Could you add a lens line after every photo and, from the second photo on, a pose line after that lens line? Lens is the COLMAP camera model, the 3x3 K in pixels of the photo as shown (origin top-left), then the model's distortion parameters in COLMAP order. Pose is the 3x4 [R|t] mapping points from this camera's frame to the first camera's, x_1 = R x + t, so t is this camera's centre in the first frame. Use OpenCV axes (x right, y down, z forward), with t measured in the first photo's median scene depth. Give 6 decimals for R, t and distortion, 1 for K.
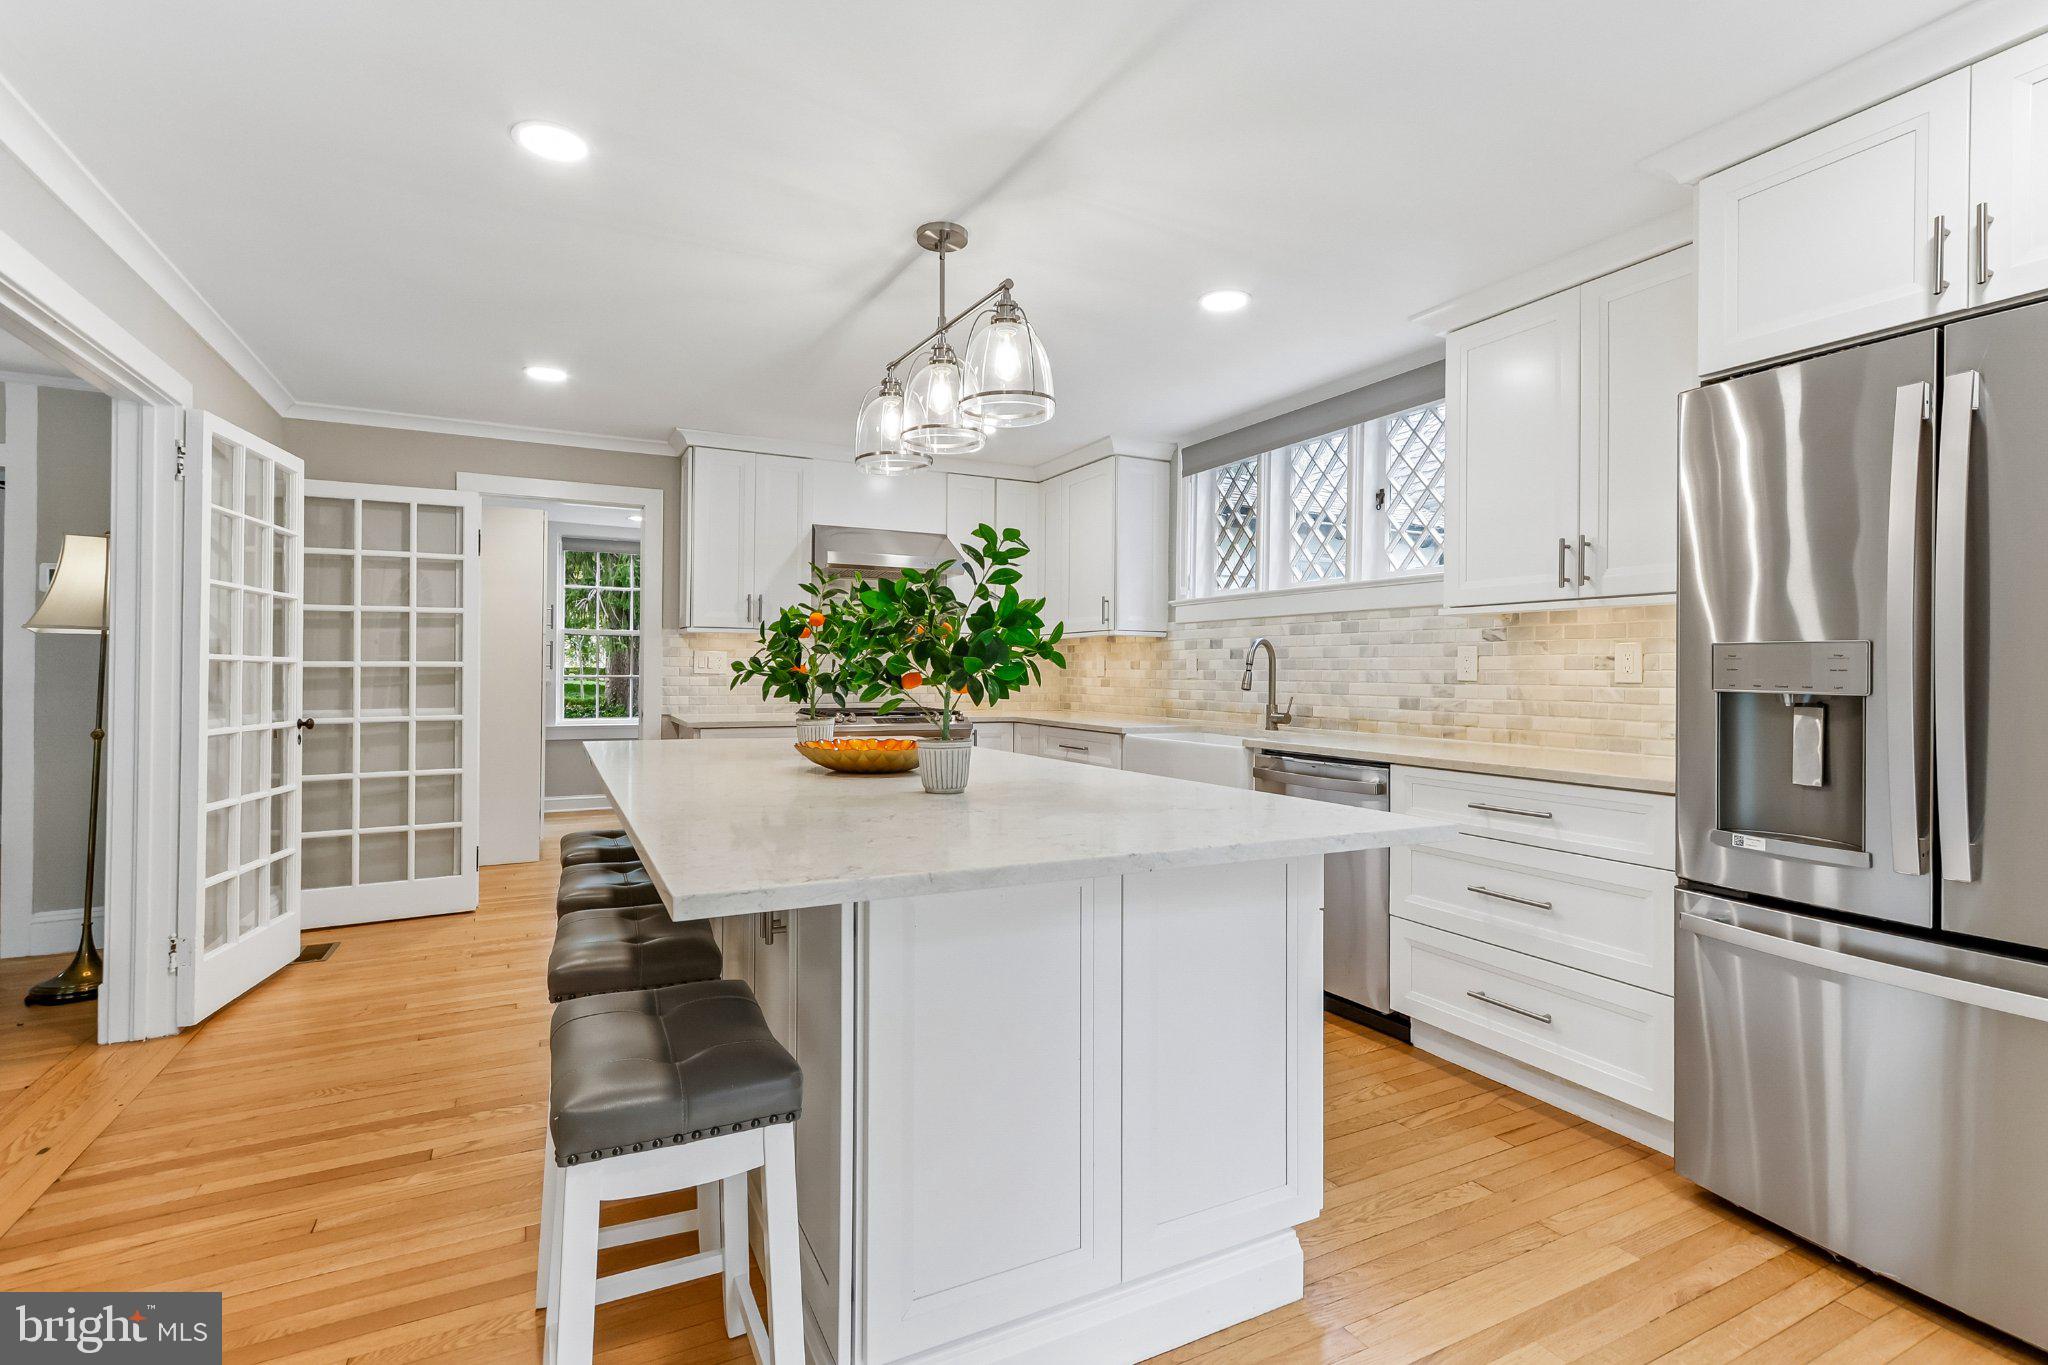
lens RADIAL K [[947.8, 0, 1016.0], [0, 947.8, 666.2], [0, 0, 1]] dist [-0.000490, 0.000496]
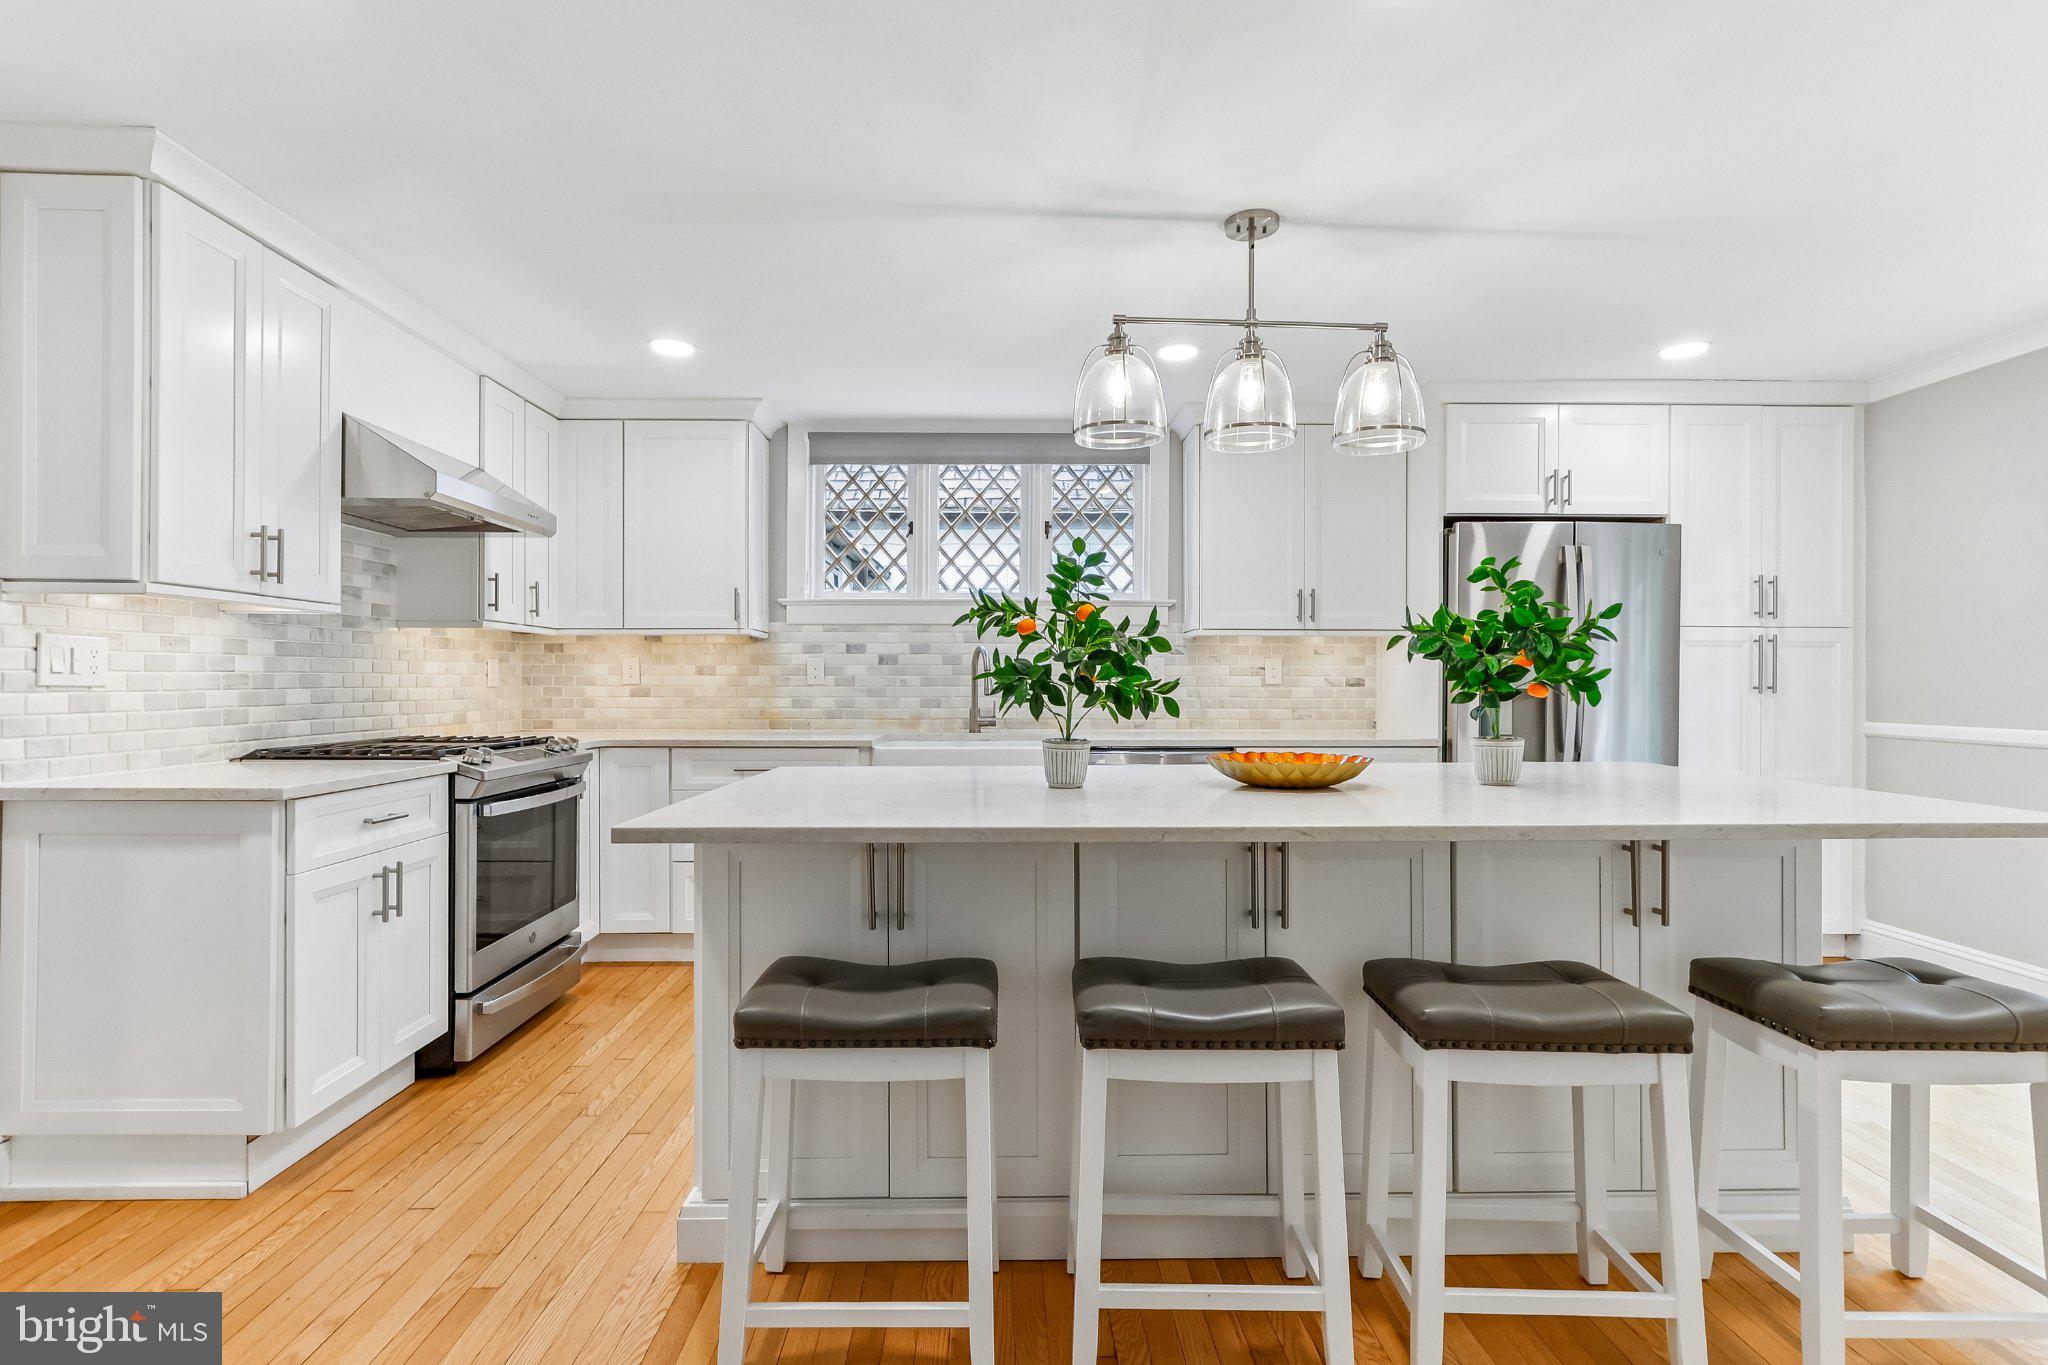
lens RADIAL K [[947.2, 0, 1010.0], [0, 947.2, 673.7], [0, 0, 1]] dist [-0.001795, 0.000232]
pose [[0.435183, -0.000233, 0.900342, -0.697539], [-0.003652, 0.999991, 0.002023, -0.000858], [-0.900334, -0.004168, 0.435179, 0.534222]]
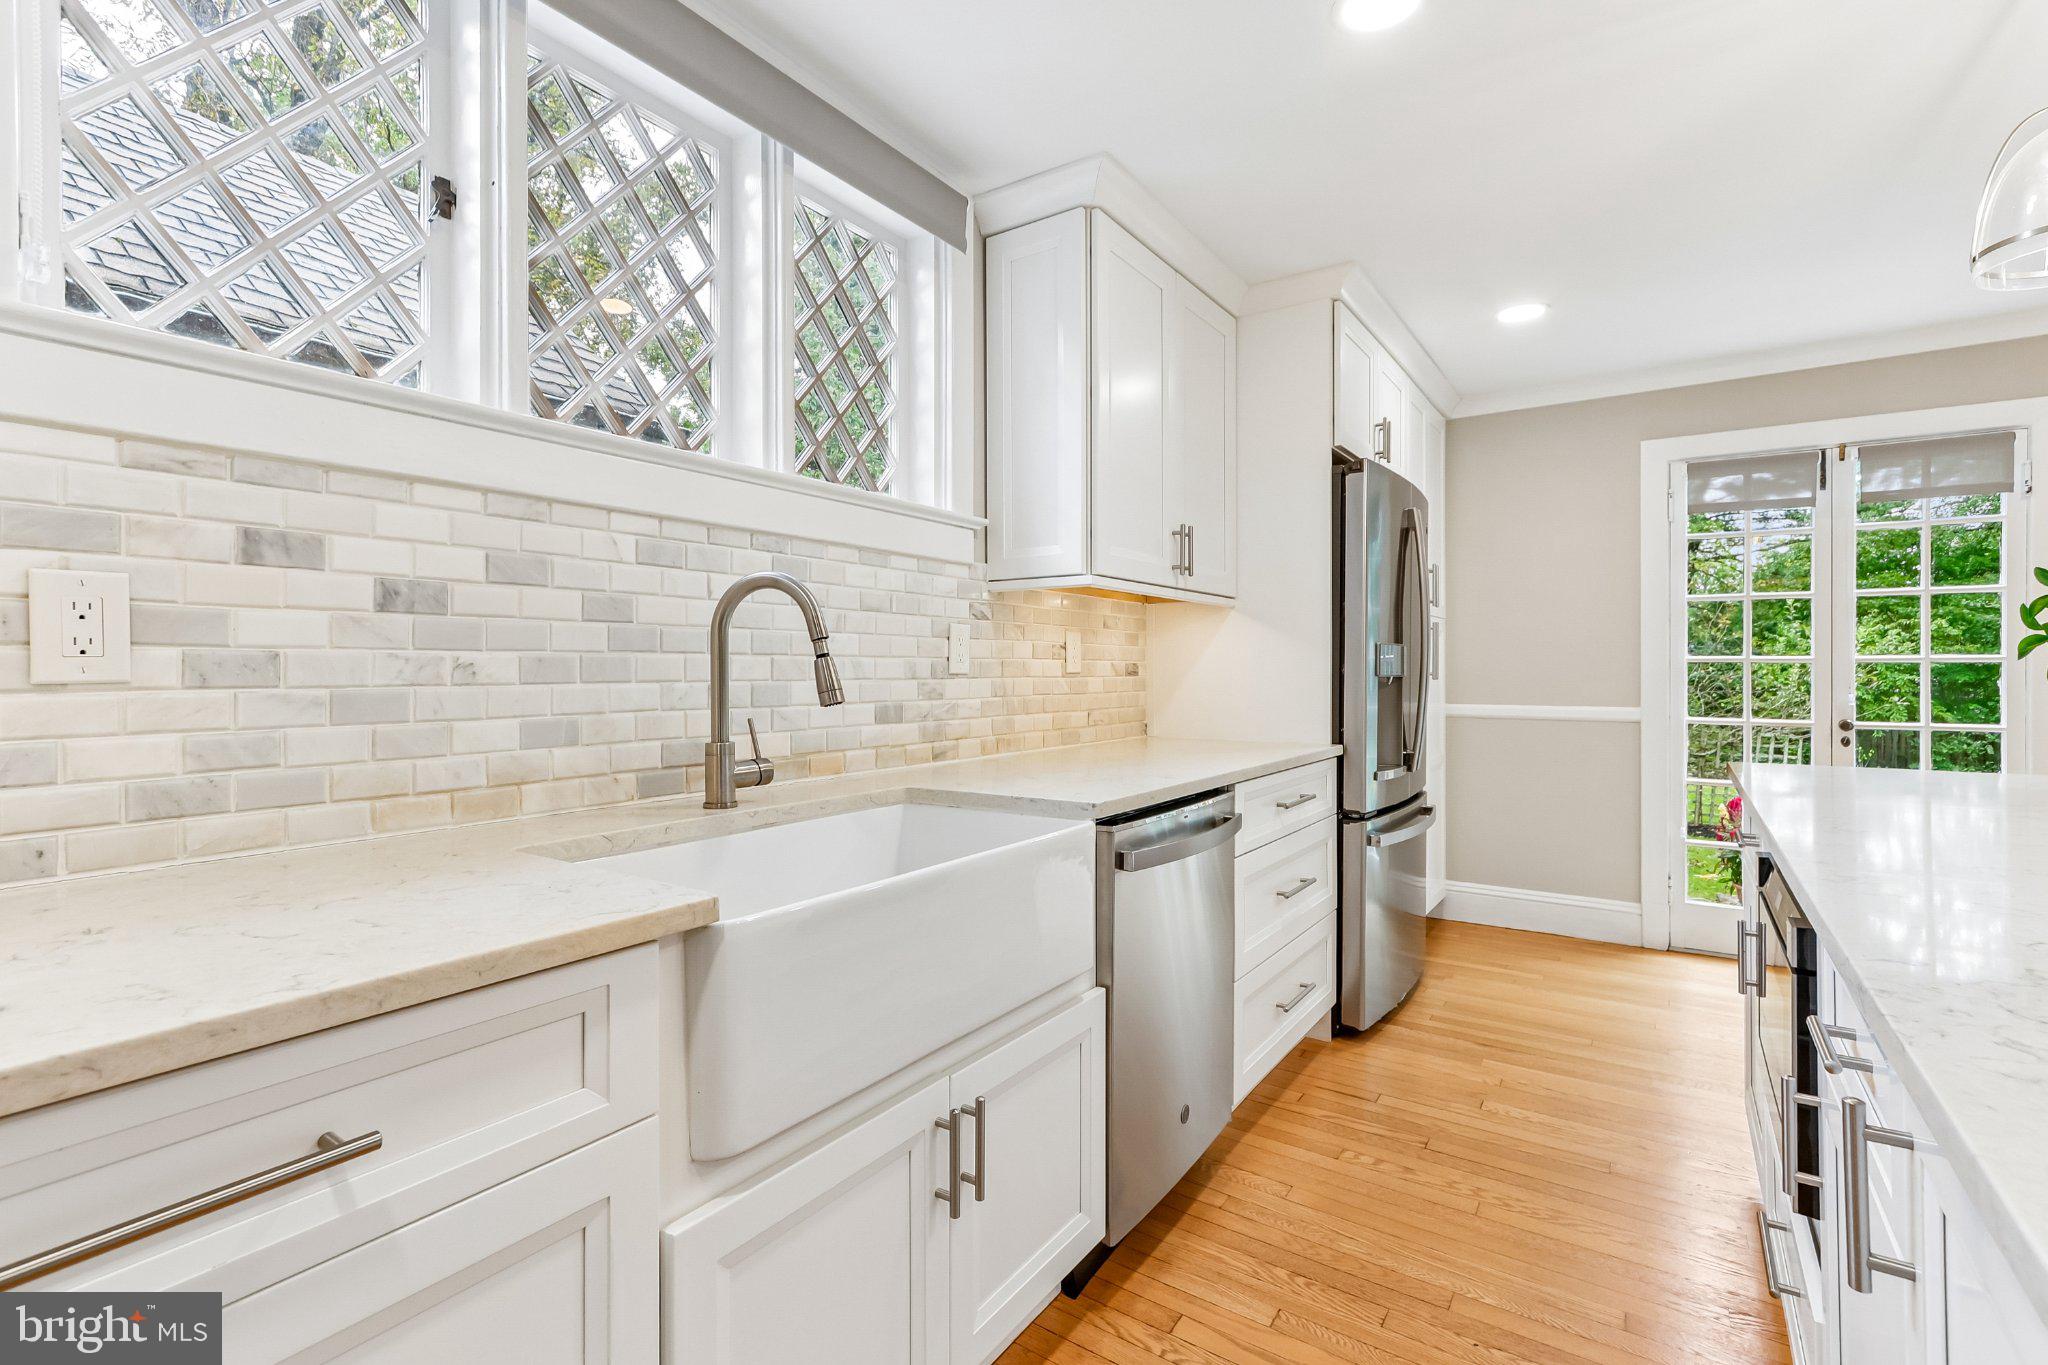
lens RADIAL K [[947.8, 0, 1016.0], [0, 947.8, 666.2], [0, 0, 1]] dist [-0.000490, 0.000496]
pose [[-0.484521, -0.001919, 0.874777, -0.136388], [-0.006224, 0.999980, -0.001254, 0.009195], [-0.874757, -0.006052, -0.484524, 1.141305]]
